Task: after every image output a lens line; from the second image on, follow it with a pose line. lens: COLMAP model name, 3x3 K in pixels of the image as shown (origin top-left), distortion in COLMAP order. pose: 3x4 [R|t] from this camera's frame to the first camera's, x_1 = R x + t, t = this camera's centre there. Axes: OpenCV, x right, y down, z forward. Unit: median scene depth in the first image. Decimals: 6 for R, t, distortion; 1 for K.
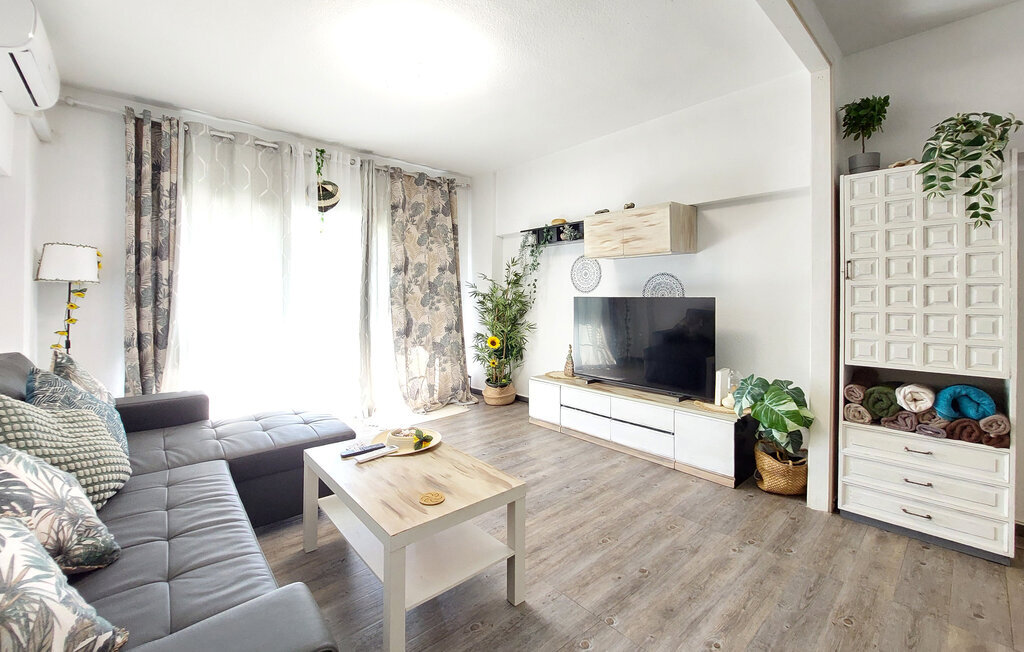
lens RADIAL K [[405.5, 0, 486.7], [0, 405.5, 302.2], [0, 0, 1]] dist [-0.012405, -0.001443]
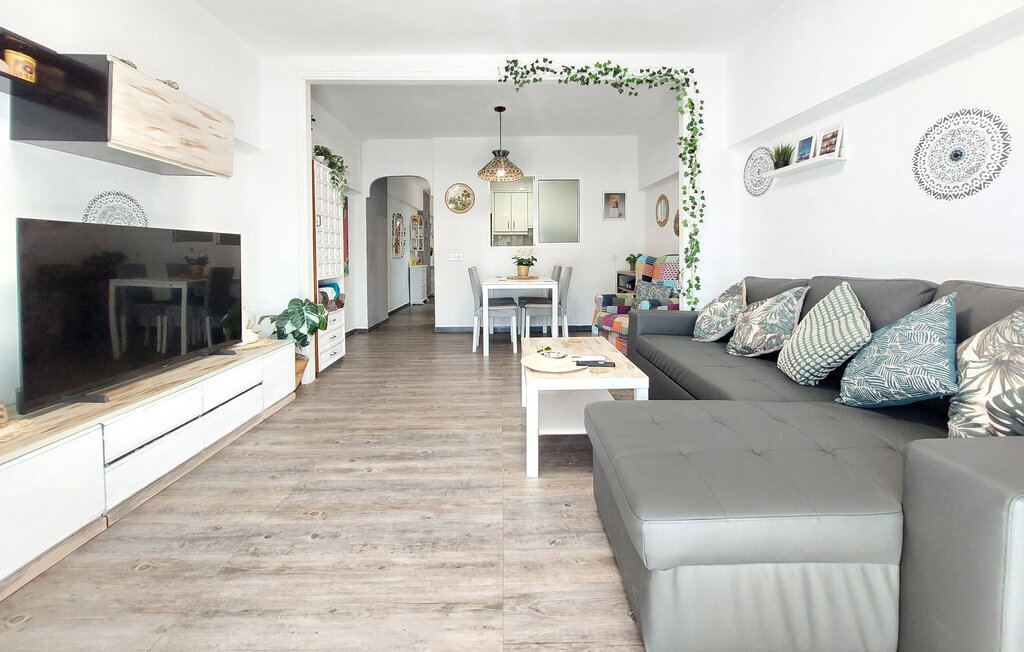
lens RADIAL K [[405.5, 0, 518.6], [0, 405.5, 263.1], [0, 0, 1]] dist [-0.012405, -0.001443]
pose [[-0.787769, -0.002090, 0.615967, -0.561448], [0.019861, 0.999388, 0.028791, 0.042804], [-0.615650, 0.034915, -0.787246, 1.372417]]
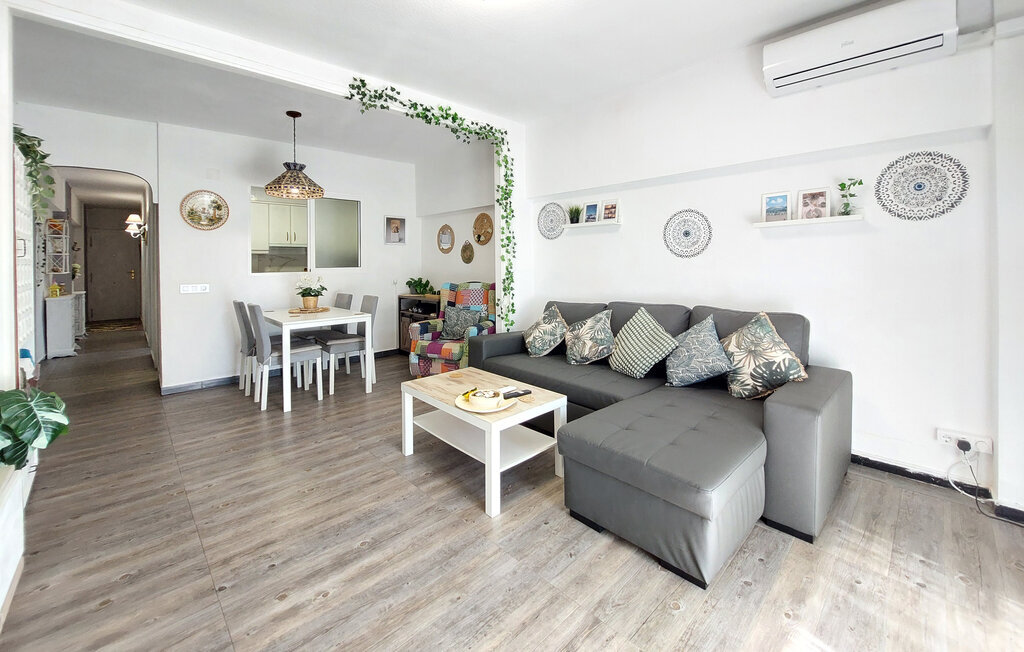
lens RADIAL K [[405.5, 0, 513.5], [0, 405.5, 262.6], [0, 0, 1]] dist [-0.012405, -0.001443]
pose [[-0.996894, 0.013077, -0.077656, -0.137988], [0.011754, 0.999778, 0.017463, -0.040135], [0.077867, 0.016496, -0.996827, 1.549398]]
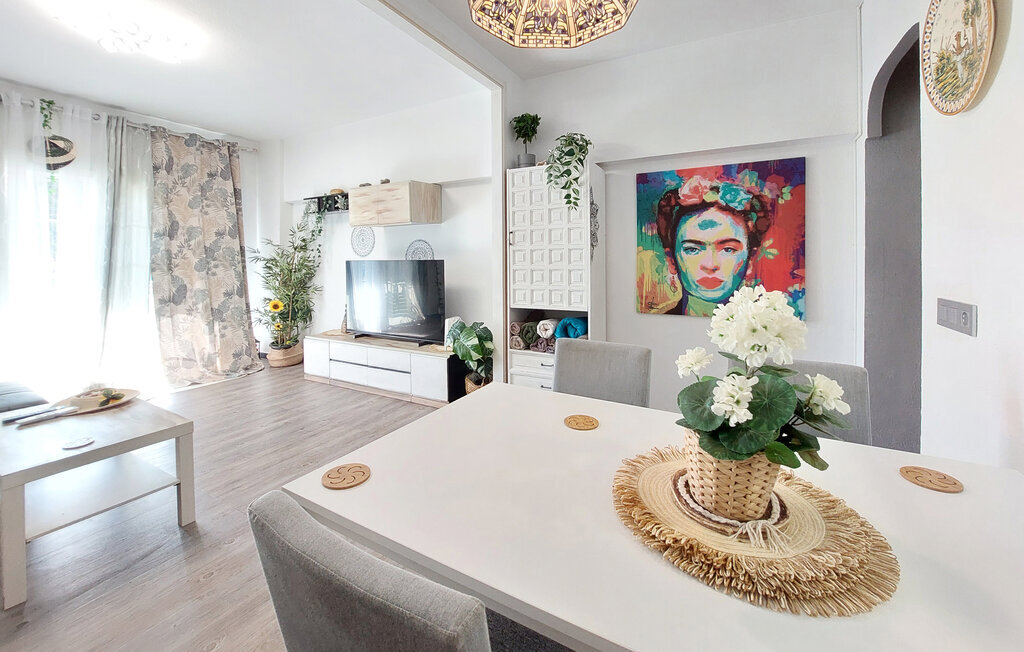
lens RADIAL K [[405.5, 0, 505.0], [0, 405.5, 265.5], [0, 0, 1]] dist [-0.012405, -0.001443]
pose [[0.940774, -0.016908, 0.338611, 0.332389], [0.017123, 0.999851, 0.002355, 0.006762], [-0.338600, 0.003582, 0.940923, -0.240045]]
